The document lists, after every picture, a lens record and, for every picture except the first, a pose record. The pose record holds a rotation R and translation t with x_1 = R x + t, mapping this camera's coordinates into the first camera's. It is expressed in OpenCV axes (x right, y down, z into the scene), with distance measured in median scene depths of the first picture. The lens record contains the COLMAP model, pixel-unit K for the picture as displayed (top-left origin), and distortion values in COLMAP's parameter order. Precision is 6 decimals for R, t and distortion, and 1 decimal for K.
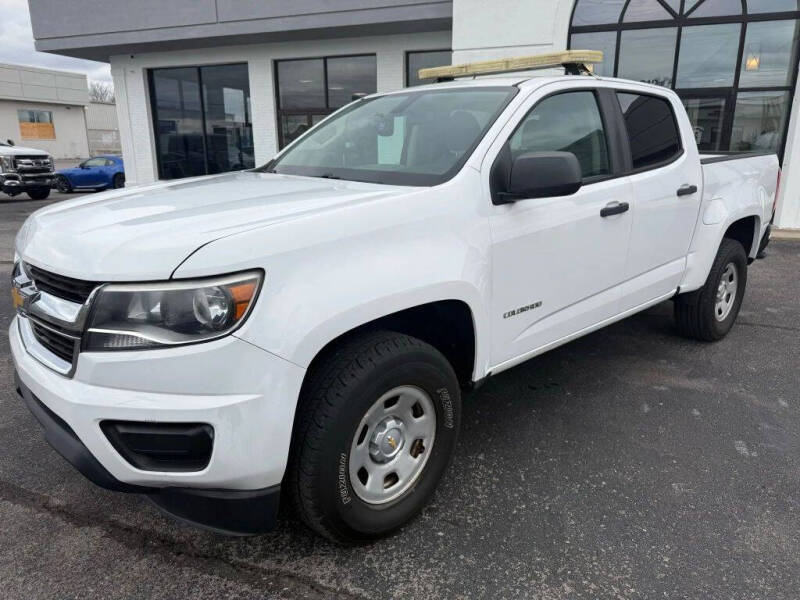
lens RADIAL K [[564.1, 0, 400.2], [0, 564.1, 305.5], [0, 0, 1]] dist [0.051778, -0.073749]
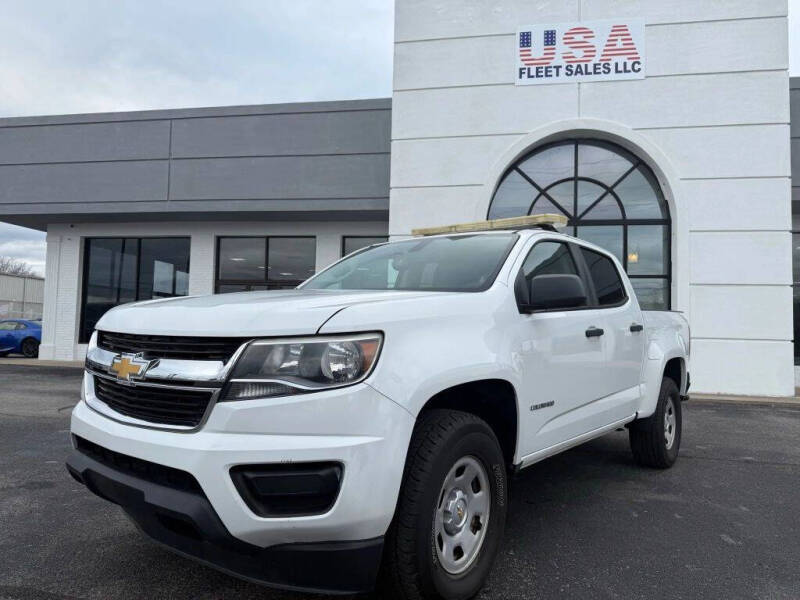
lens RADIAL K [[564.1, 0, 400.2], [0, 564.1, 302.5], [0, 0, 1]] dist [0.051778, -0.073749]
pose [[0.986071, 0.037422, 0.162059, -0.236010], [0.016040, 0.948422, -0.316604, 0.150449], [-0.165548, 0.314793, 0.934612, -0.089280]]
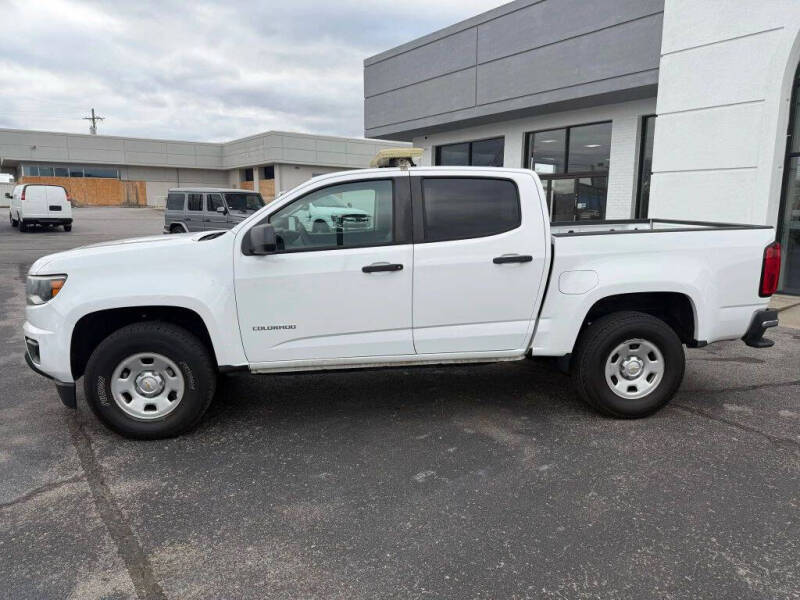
lens RADIAL K [[564.1, 0, 398.7], [0, 564.1, 304.2], [0, 0, 1]] dist [0.051778, -0.073749]
pose [[0.811663, 0.102453, -0.575071, 1.185164], [-0.158459, 0.986200, -0.047952, -0.031825], [0.562222, 0.130046, 0.816697, -0.026216]]
